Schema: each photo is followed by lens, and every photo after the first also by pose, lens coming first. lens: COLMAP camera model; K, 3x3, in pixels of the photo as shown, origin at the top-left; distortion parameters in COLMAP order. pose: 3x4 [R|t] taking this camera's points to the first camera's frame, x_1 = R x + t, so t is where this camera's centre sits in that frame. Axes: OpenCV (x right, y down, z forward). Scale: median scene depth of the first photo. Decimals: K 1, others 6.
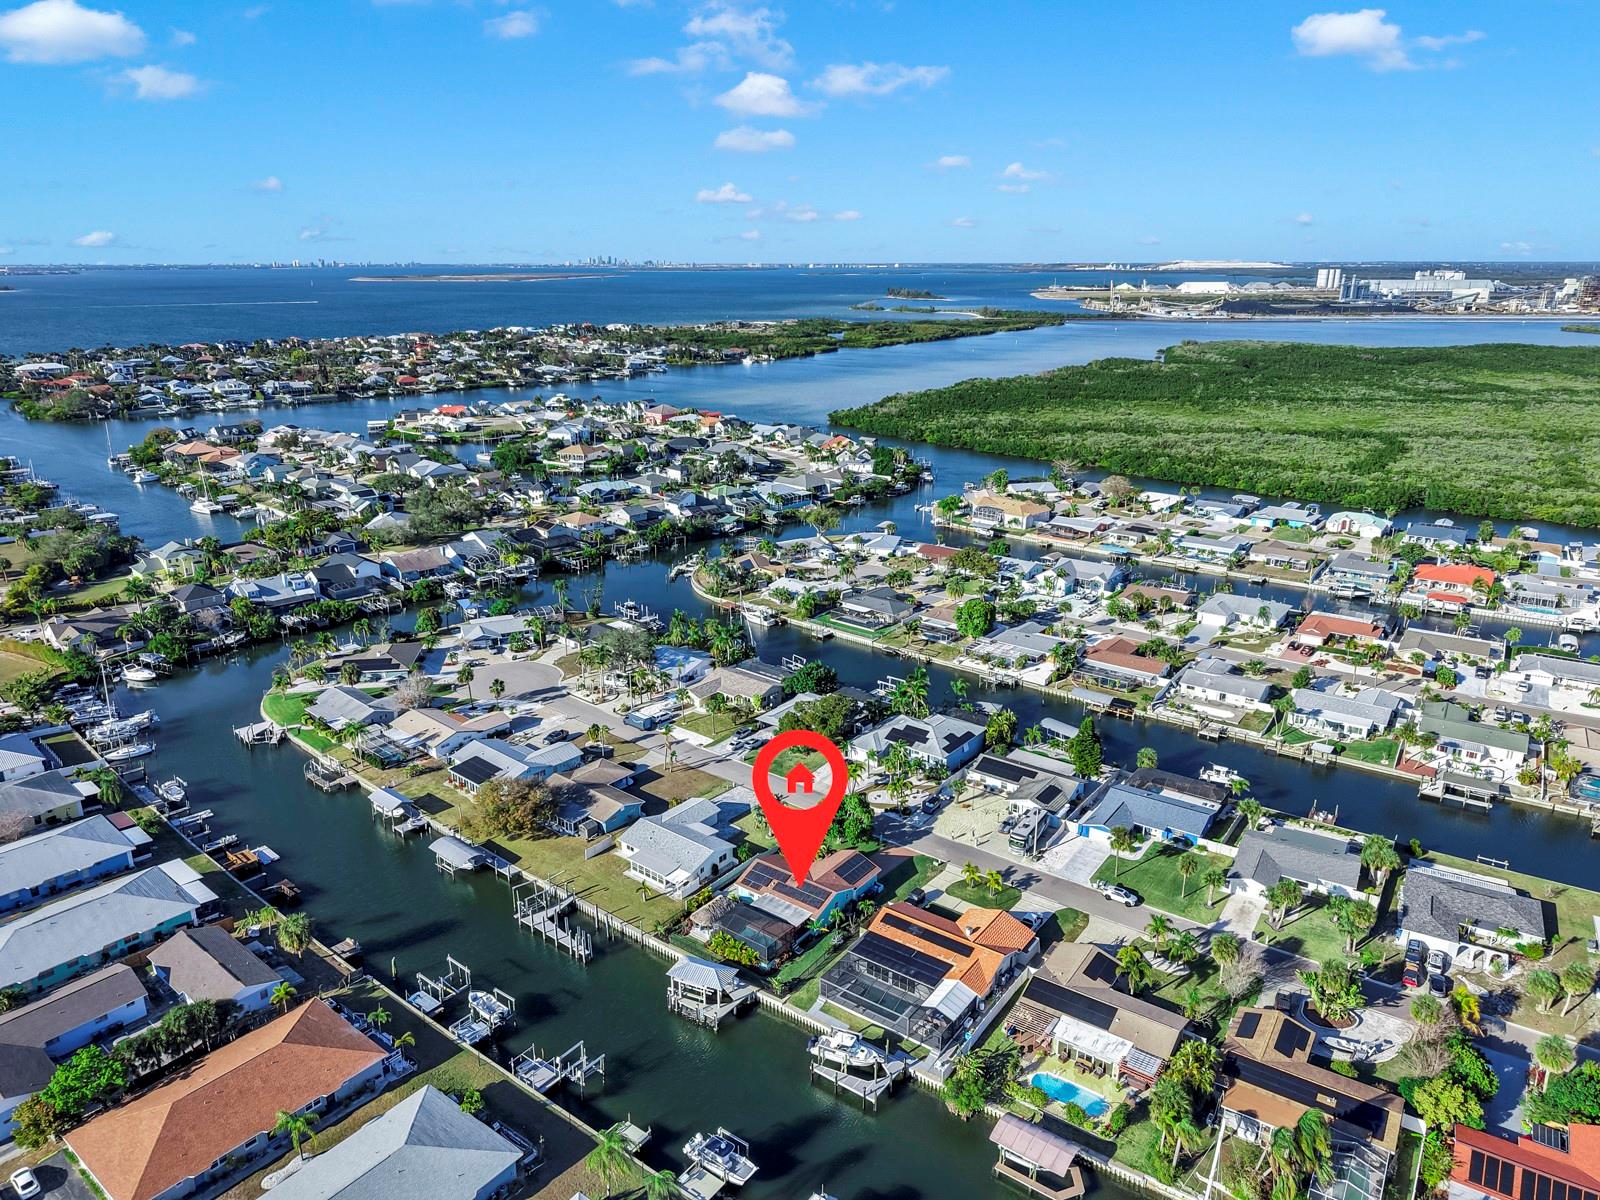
lens RADIAL K [[1072.3, 0, 800.0], [0, 1072.3, 600.0], [0, 0, 1]] dist [0.026060, -0.000588]
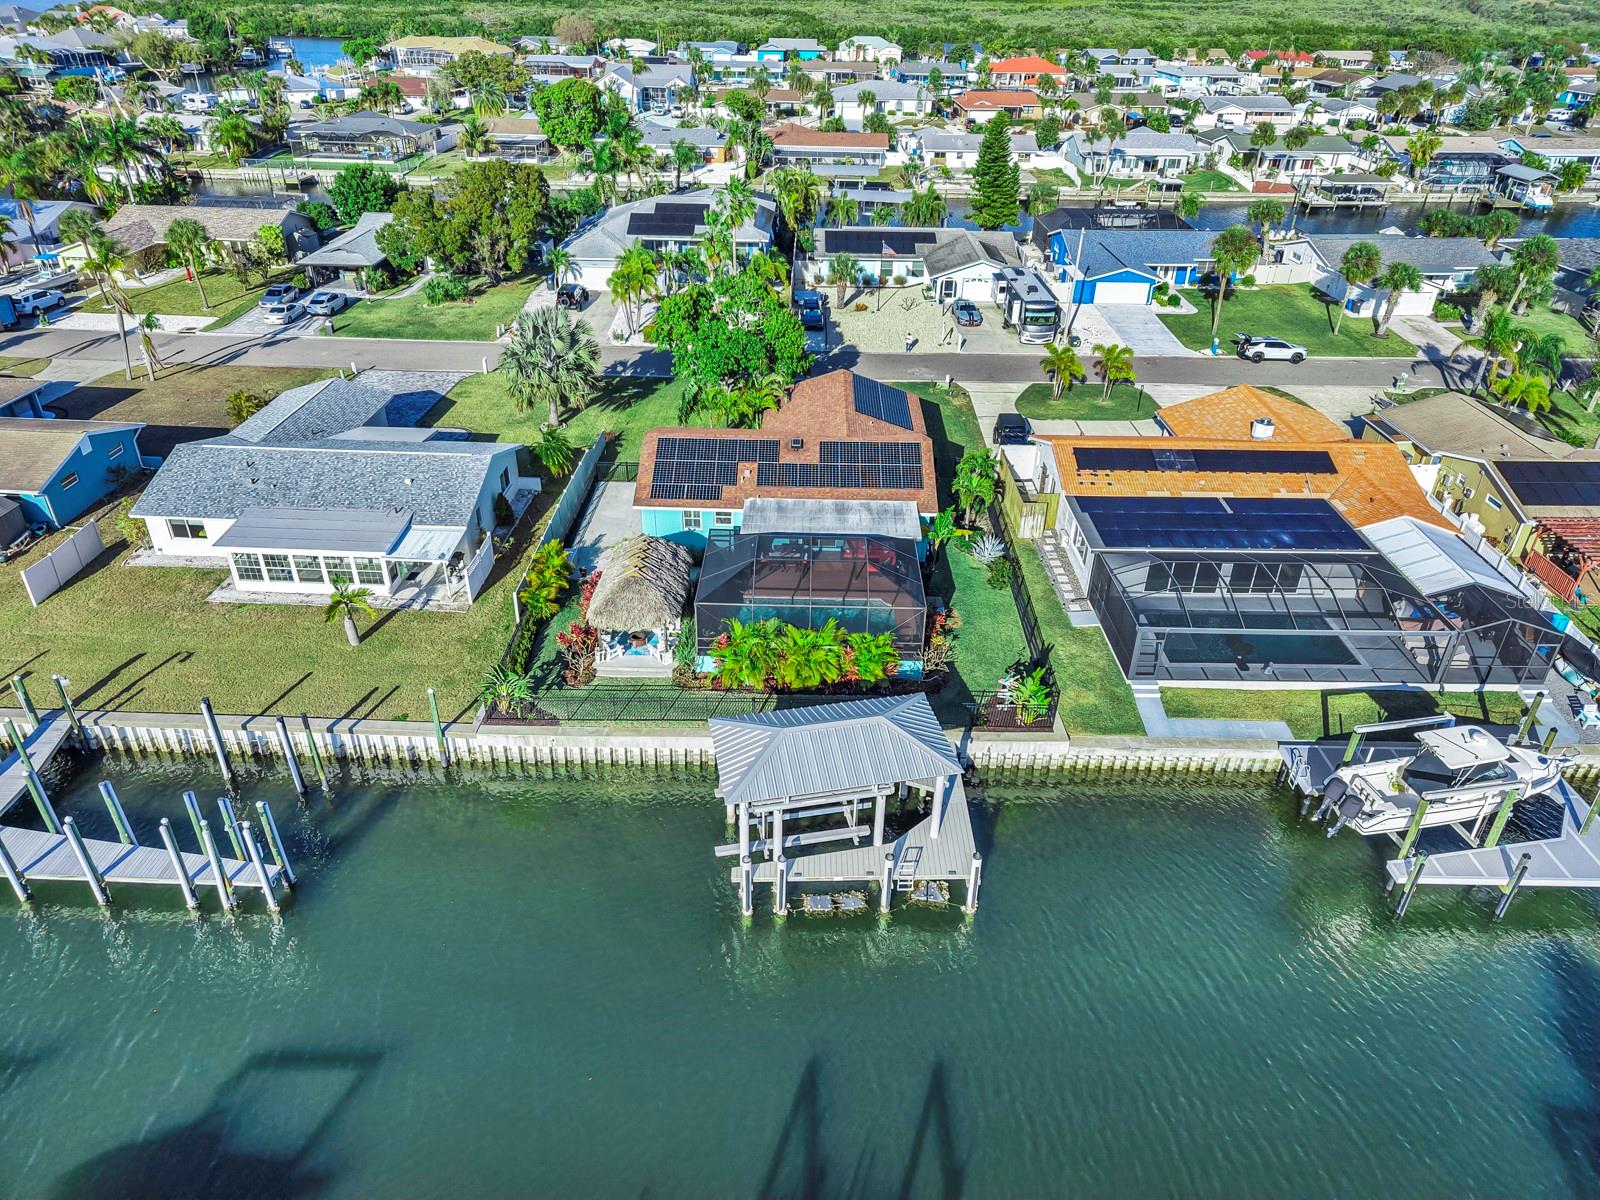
lens RADIAL K [[1072.3, 0, 800.0], [0, 1072.3, 600.0], [0, 0, 1]] dist [0.026060, -0.000588]
pose [[0.807042, -0.293845, 0.512190, -0.204361], [0.163082, 0.944571, 0.284939, 0.213489], [-0.567527, -0.146429, 0.810229, 0.723994]]
